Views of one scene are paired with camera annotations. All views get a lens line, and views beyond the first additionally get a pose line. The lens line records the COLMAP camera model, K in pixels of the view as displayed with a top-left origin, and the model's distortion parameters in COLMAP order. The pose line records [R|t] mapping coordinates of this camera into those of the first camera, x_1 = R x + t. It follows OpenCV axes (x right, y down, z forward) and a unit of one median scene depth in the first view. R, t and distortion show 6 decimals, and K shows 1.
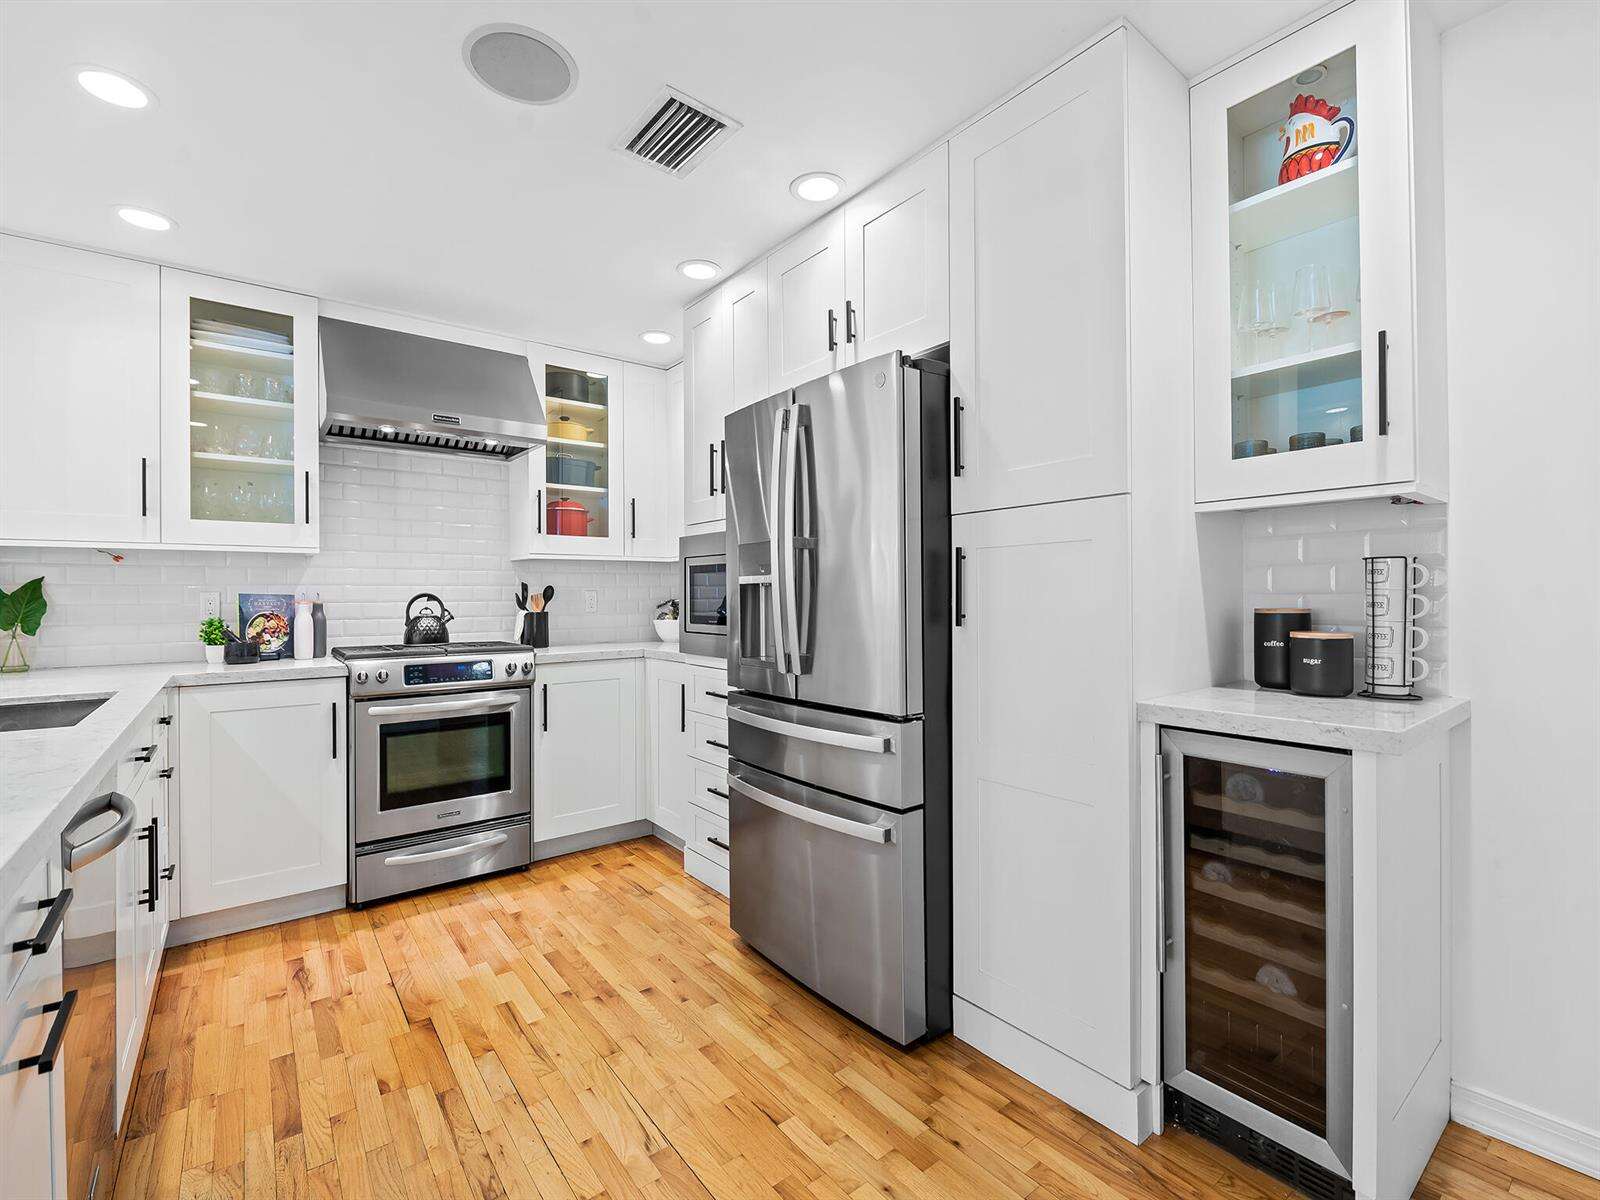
lens RADIAL K [[703.8, 0, 804.3], [0, 703.8, 598.1], [0, 0, 1]] dist [-0.001172, -0.003425]
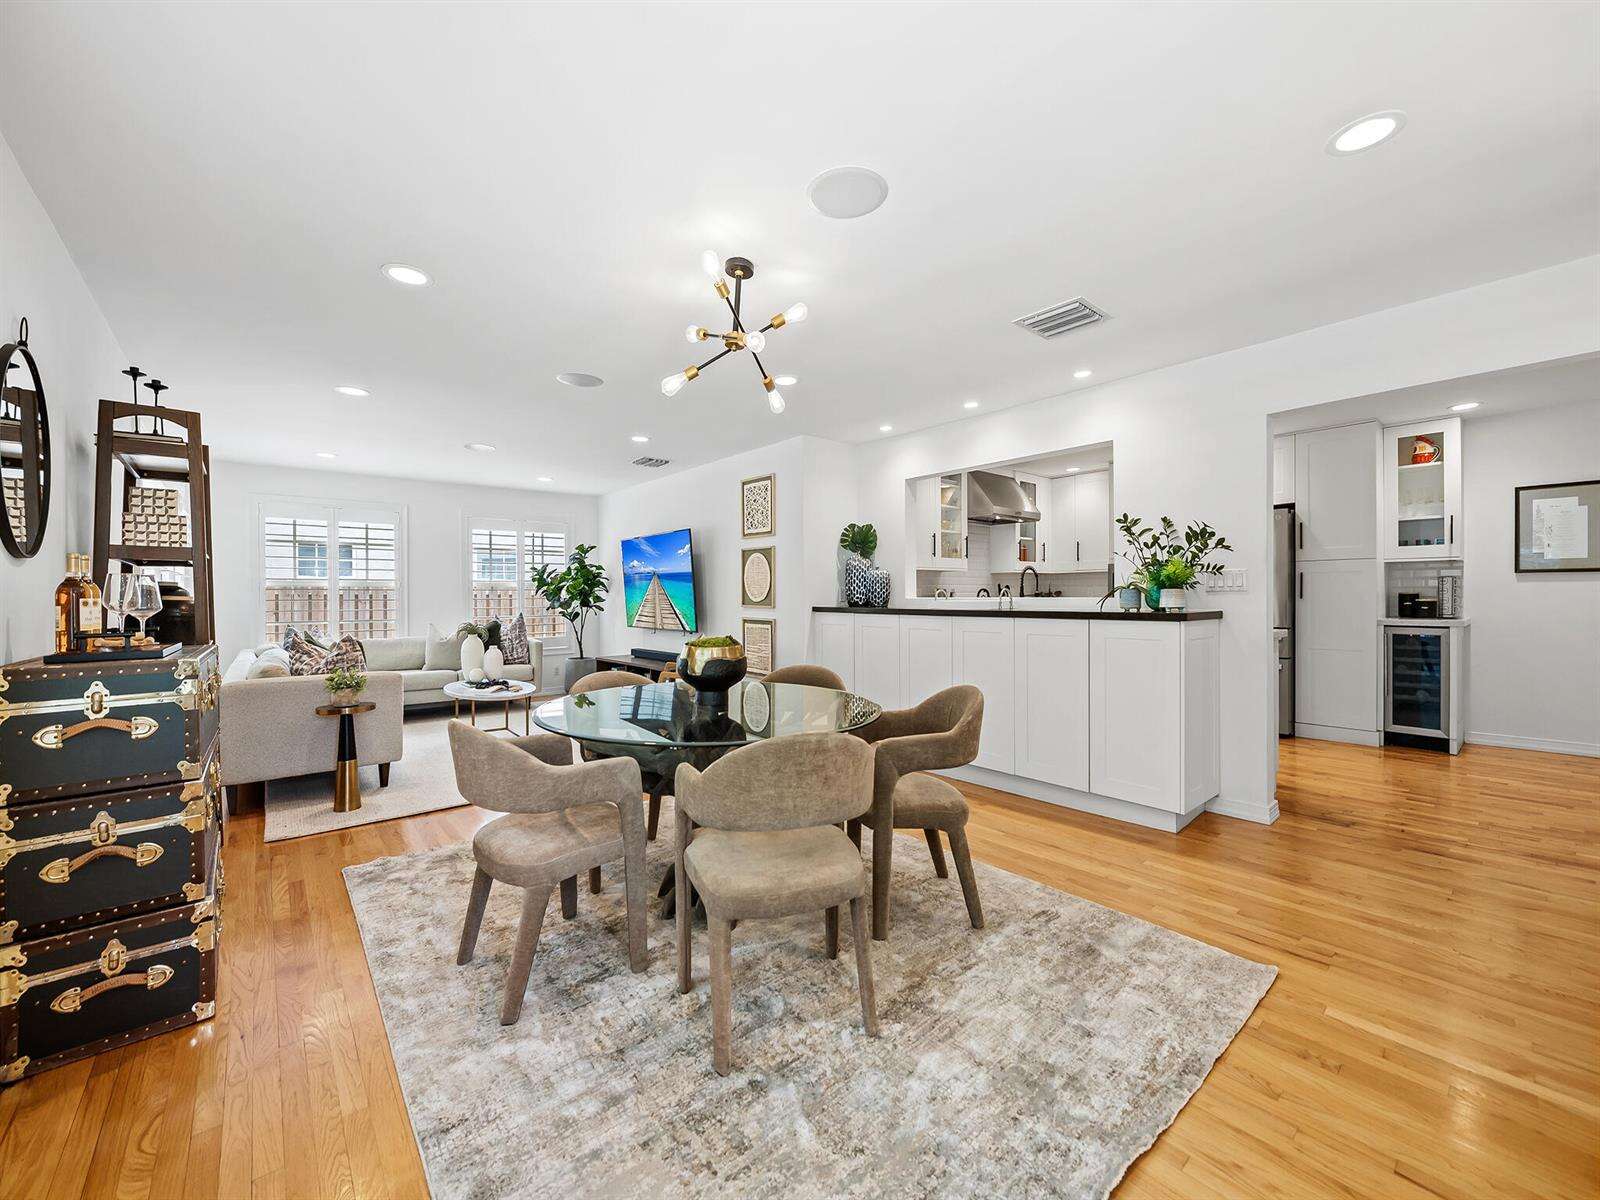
lens RADIAL K [[632.7, 0, 796.8], [0, 632.7, 600.7], [0, 0, 1]] dist [-0.003279, -0.000168]
pose [[0.999164, -0.001017, 0.040860, -1.714572], [0.000726, 0.999974, 0.007146, 0.023547], [-0.040867, -0.007110, 0.999139, -1.349898]]
